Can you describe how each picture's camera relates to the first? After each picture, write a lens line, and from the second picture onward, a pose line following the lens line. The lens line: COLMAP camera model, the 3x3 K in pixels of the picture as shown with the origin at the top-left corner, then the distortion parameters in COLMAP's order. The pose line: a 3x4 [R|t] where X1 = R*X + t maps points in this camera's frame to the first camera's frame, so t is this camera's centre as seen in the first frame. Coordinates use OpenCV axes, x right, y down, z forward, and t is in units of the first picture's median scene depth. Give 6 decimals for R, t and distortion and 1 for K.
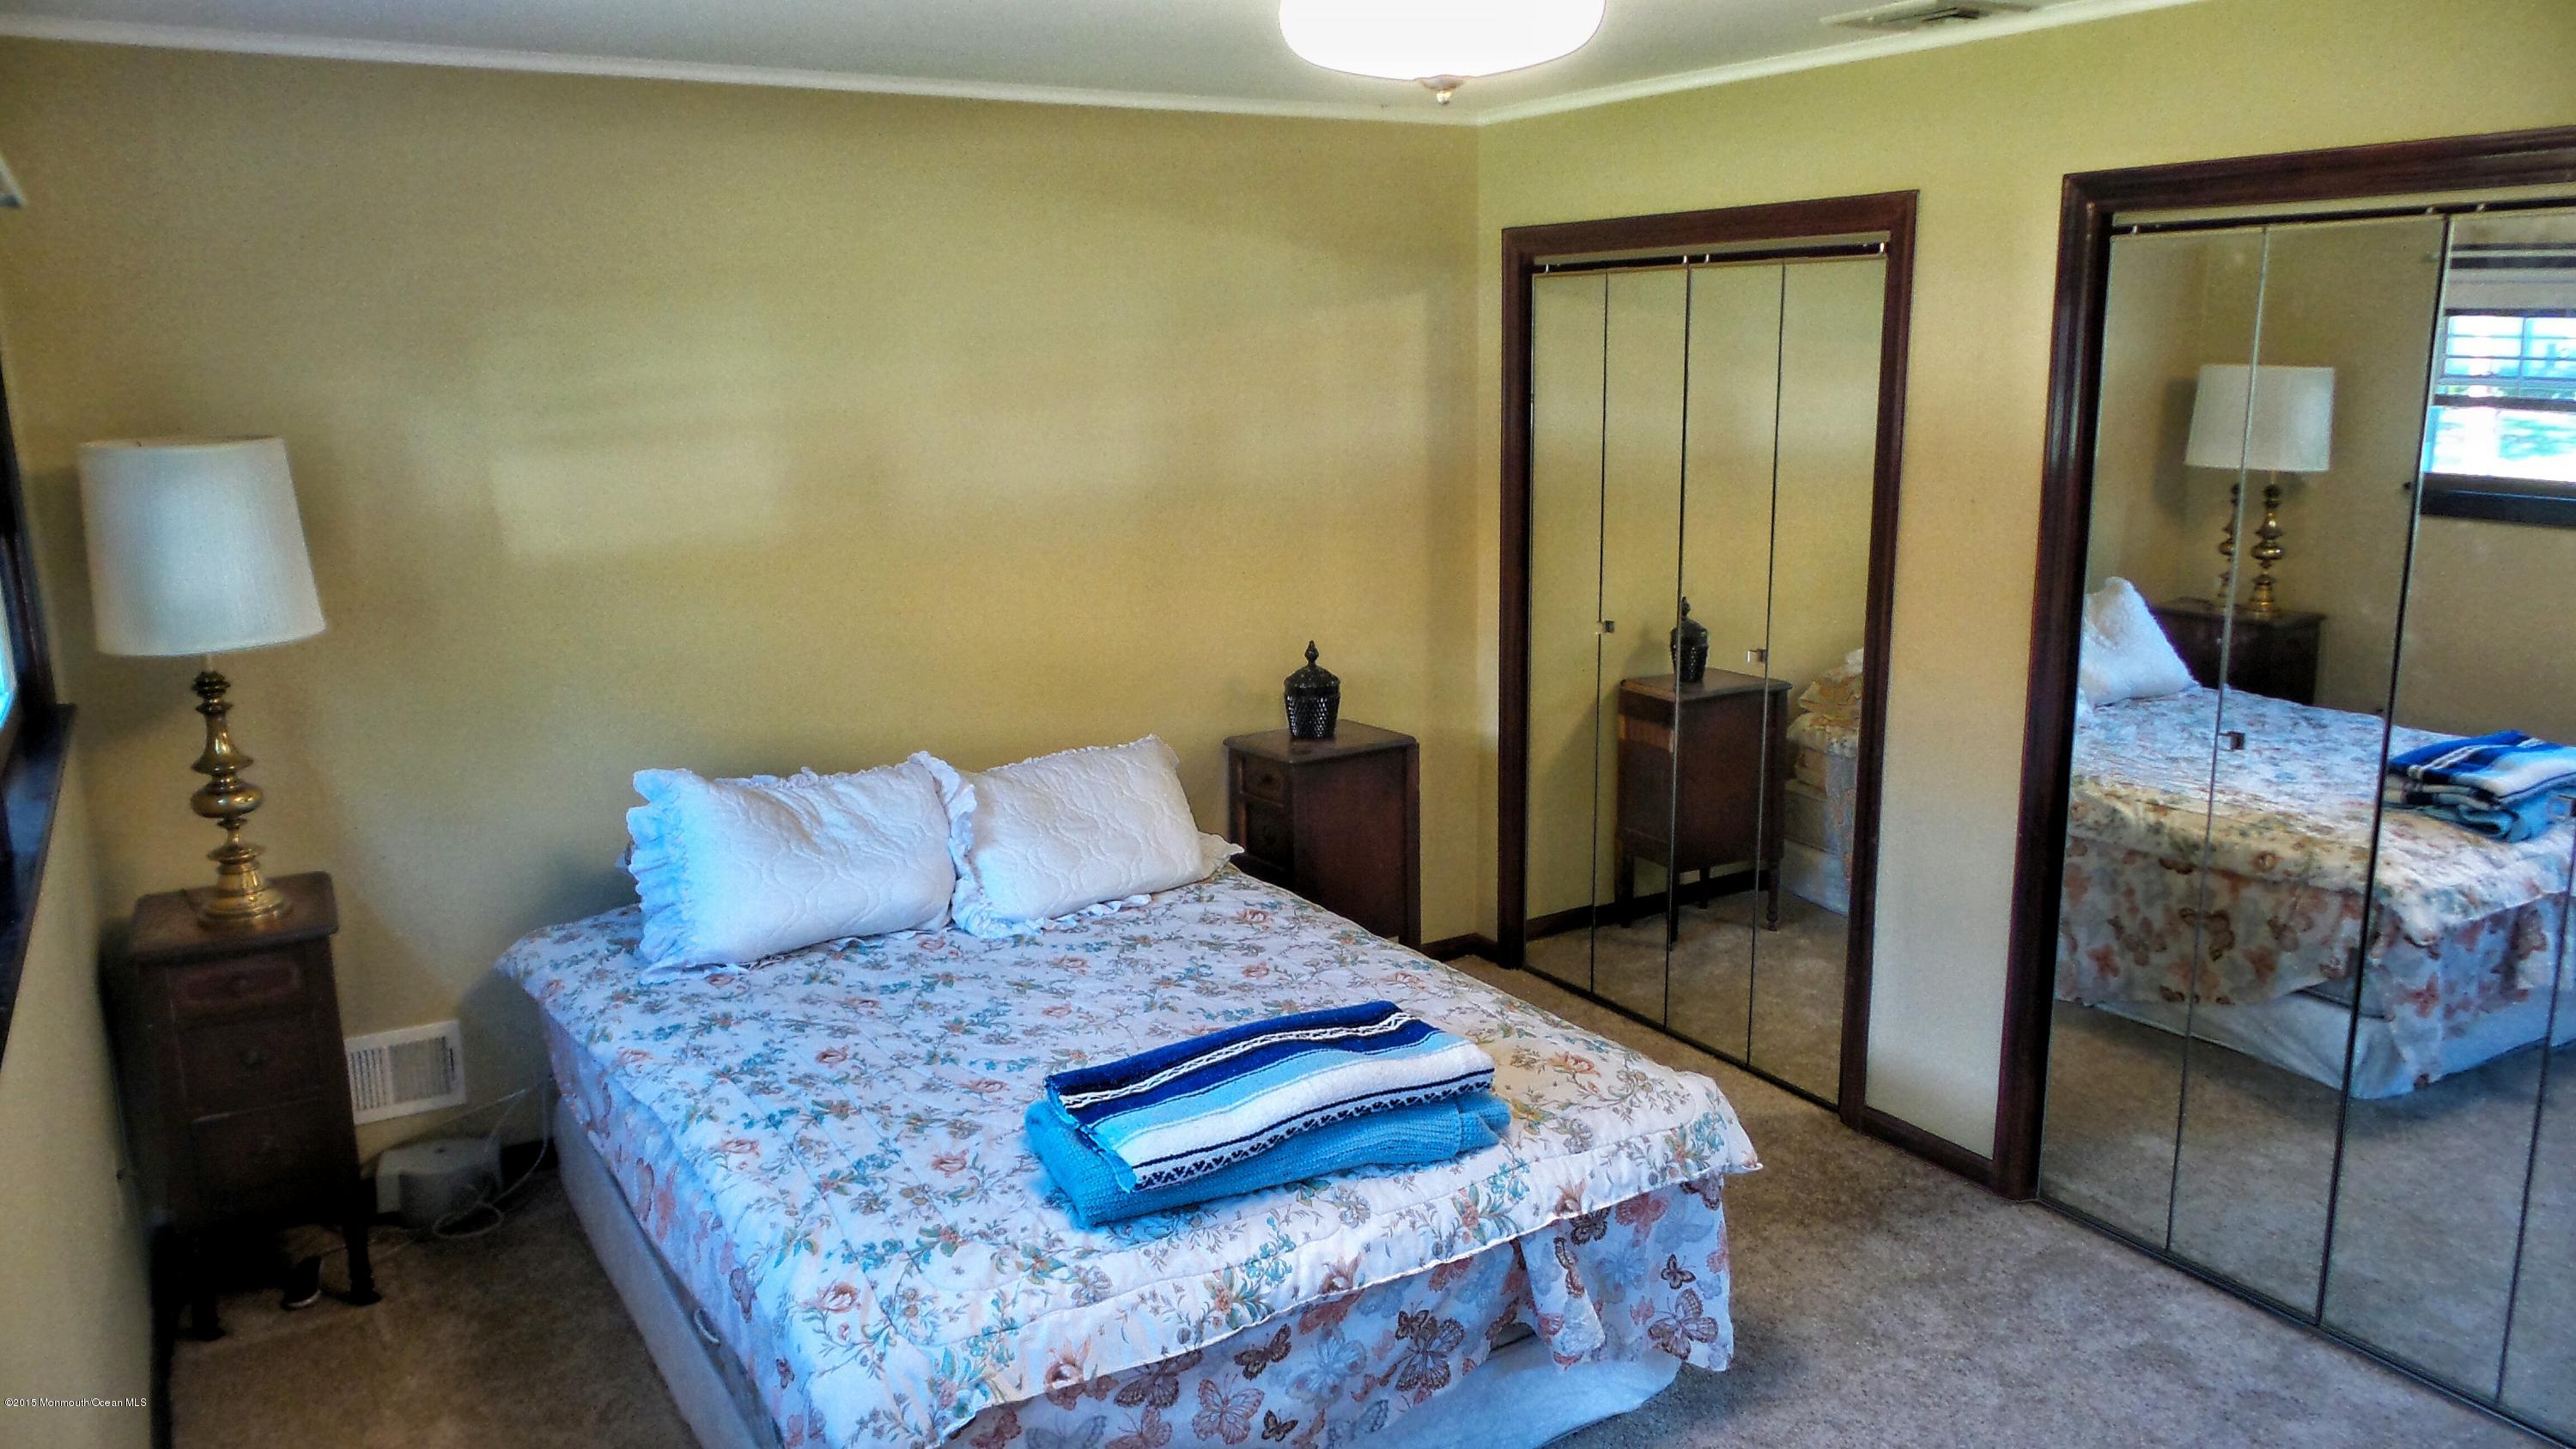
lens RADIAL K [[1796.0, 0, 1291.2], [0, 1796.0, 723.6], [0, 0, 1]] dist [0.003612, -0.000385]
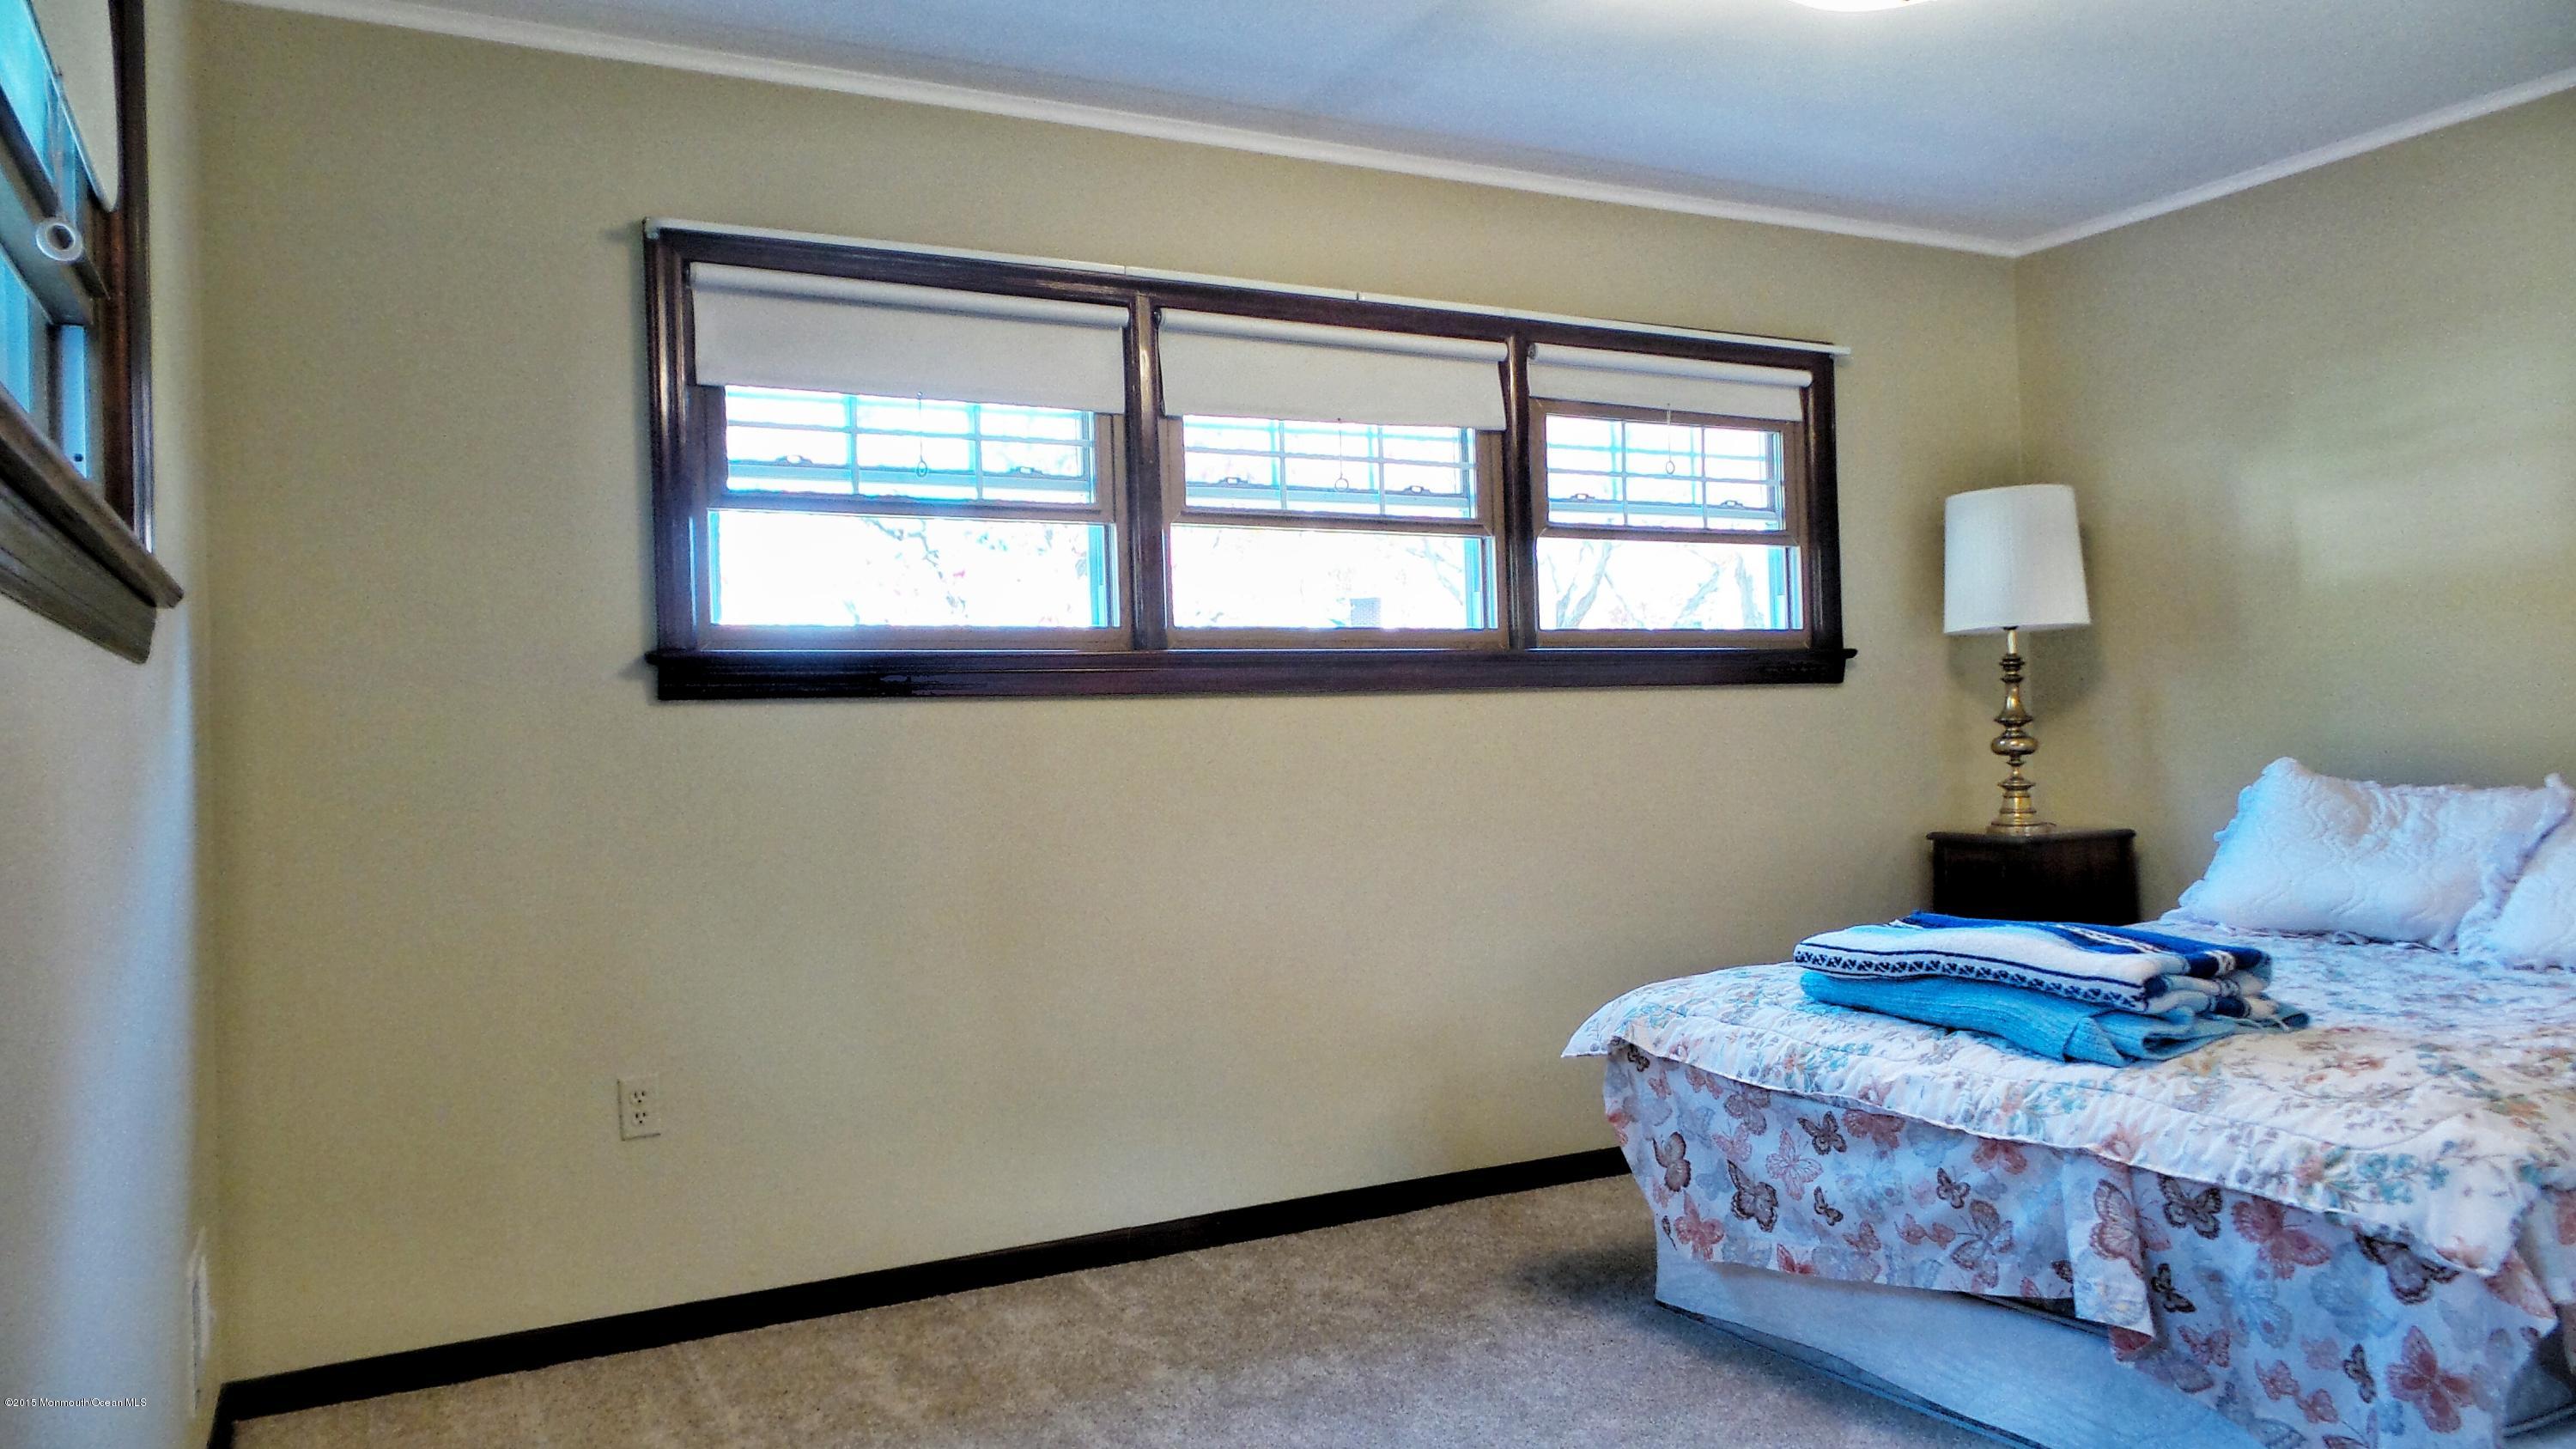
lens RADIAL K [[1796.0, 0, 1291.1], [0, 1796.0, 725.3], [0, 0, 1]] dist [0.003612, -0.000385]
pose [[-0.056485, 0.004472, -0.998393, 1.068017], [-0.181874, 0.983212, 0.014693, 0.137351], [0.981698, 0.182412, -0.054723, 0.655298]]
